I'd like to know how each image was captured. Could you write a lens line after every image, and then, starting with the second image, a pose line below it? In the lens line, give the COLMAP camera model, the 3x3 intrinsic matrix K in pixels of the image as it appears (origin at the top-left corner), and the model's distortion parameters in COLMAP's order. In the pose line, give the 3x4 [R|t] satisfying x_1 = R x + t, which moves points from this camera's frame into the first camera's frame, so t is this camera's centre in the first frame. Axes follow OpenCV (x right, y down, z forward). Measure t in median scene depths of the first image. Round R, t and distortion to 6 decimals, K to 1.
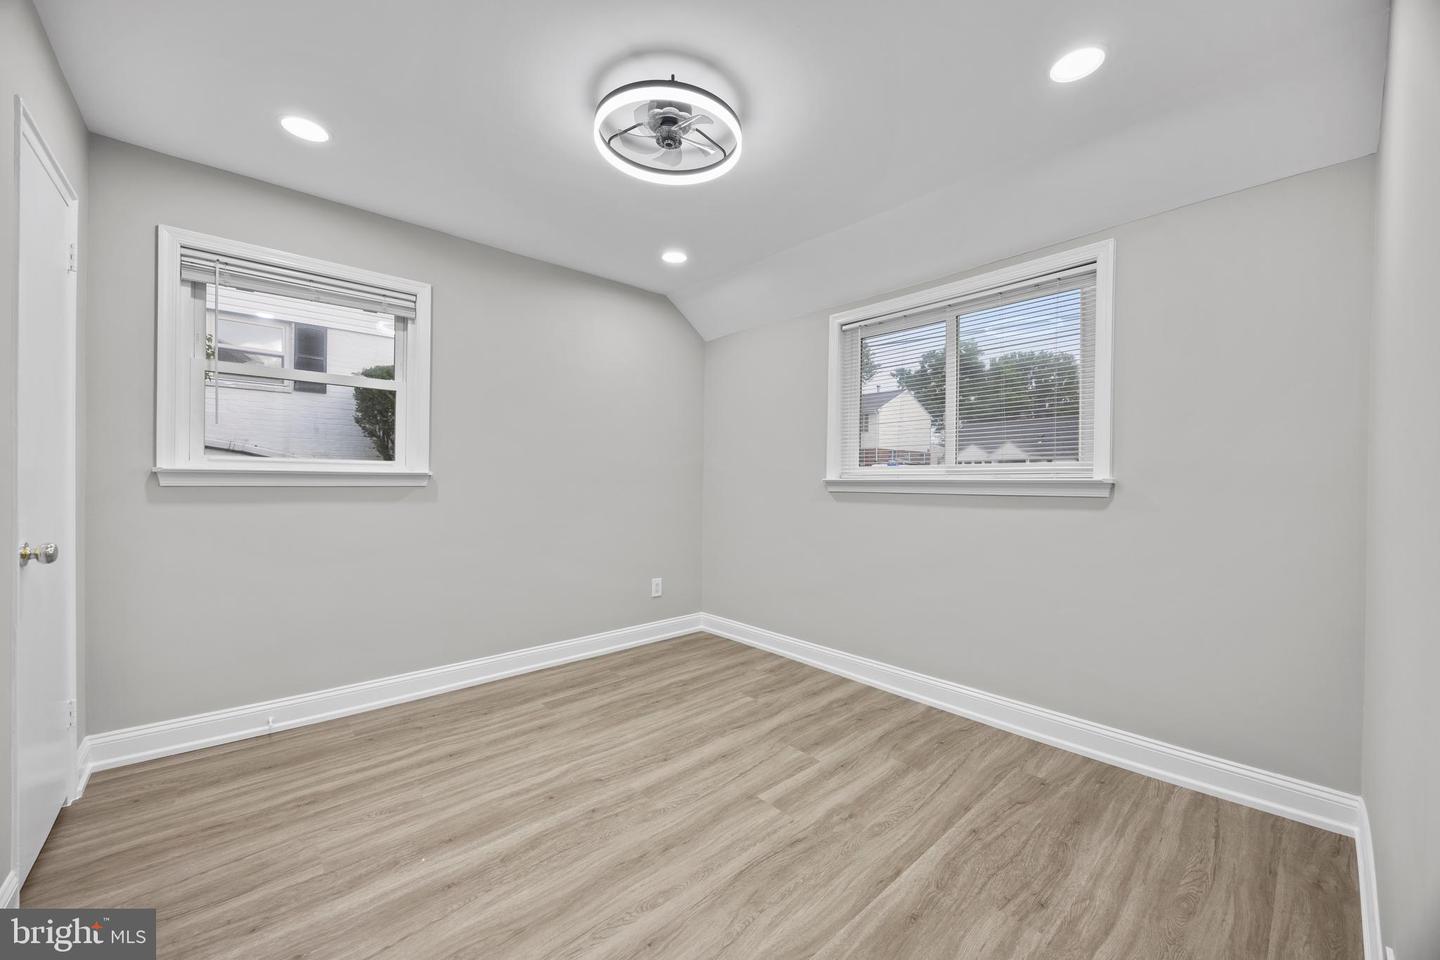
lens RADIAL K [[547.2, 0, 707.3], [0, 547.2, 484.9], [0, 0, 1]] dist [-0.004360, -0.000293]
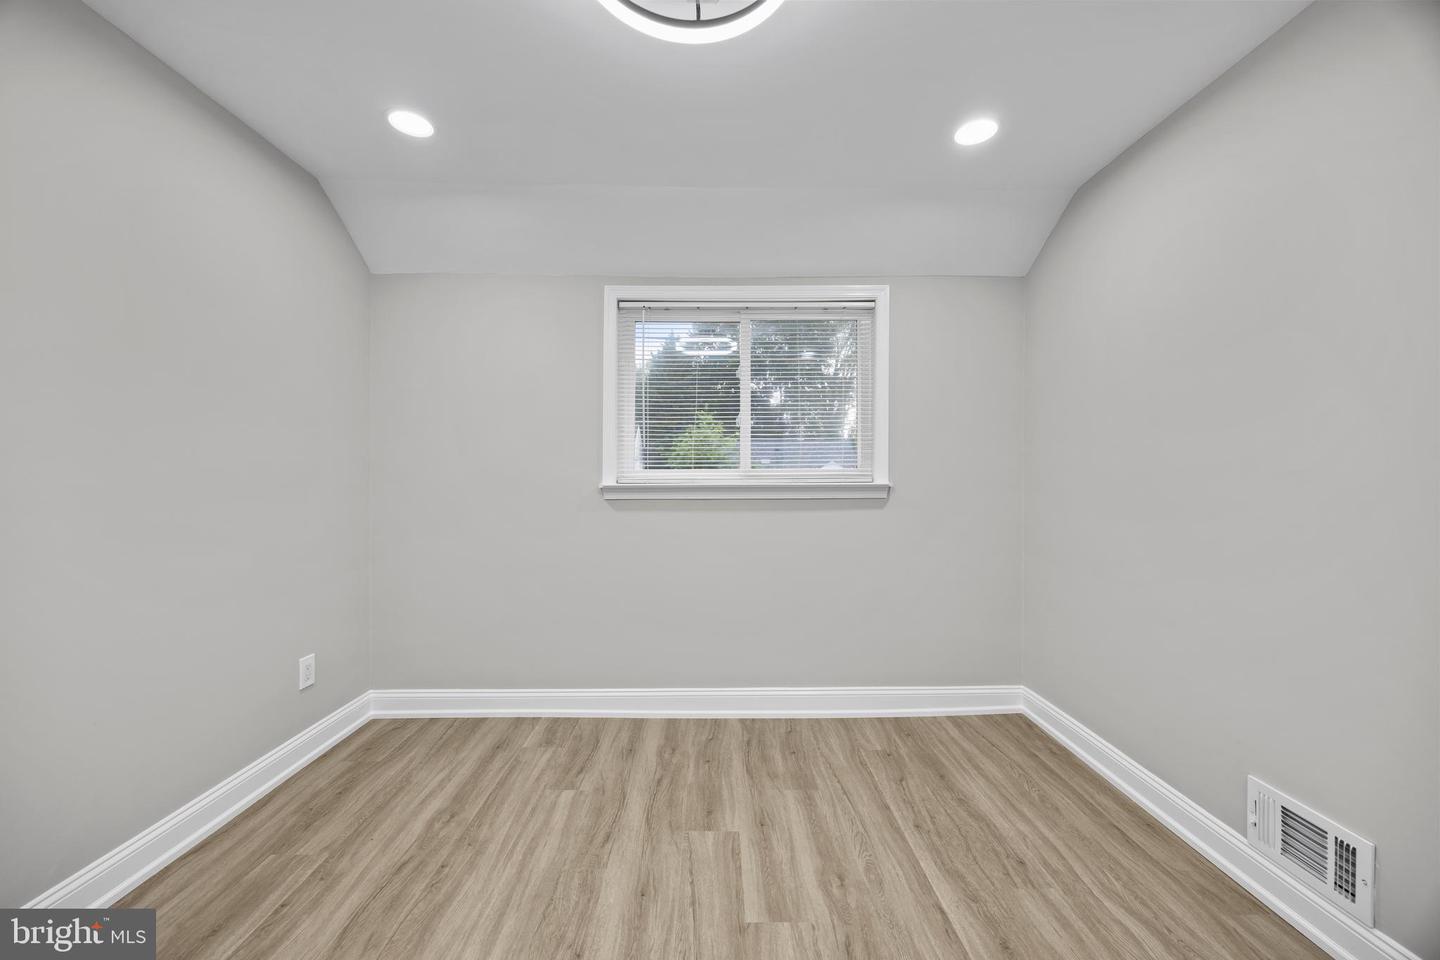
lens RADIAL K [[547.2, 0, 707.3], [0, 547.2, 484.9], [0, 0, 1]] dist [-0.004360, -0.000293]
pose [[0.649558, -0.011619, 0.760223, -0.363712], [0.012175, 0.999914, 0.004880, -0.014197], [-0.760214, 0.006086, 0.649644, 0.417006]]
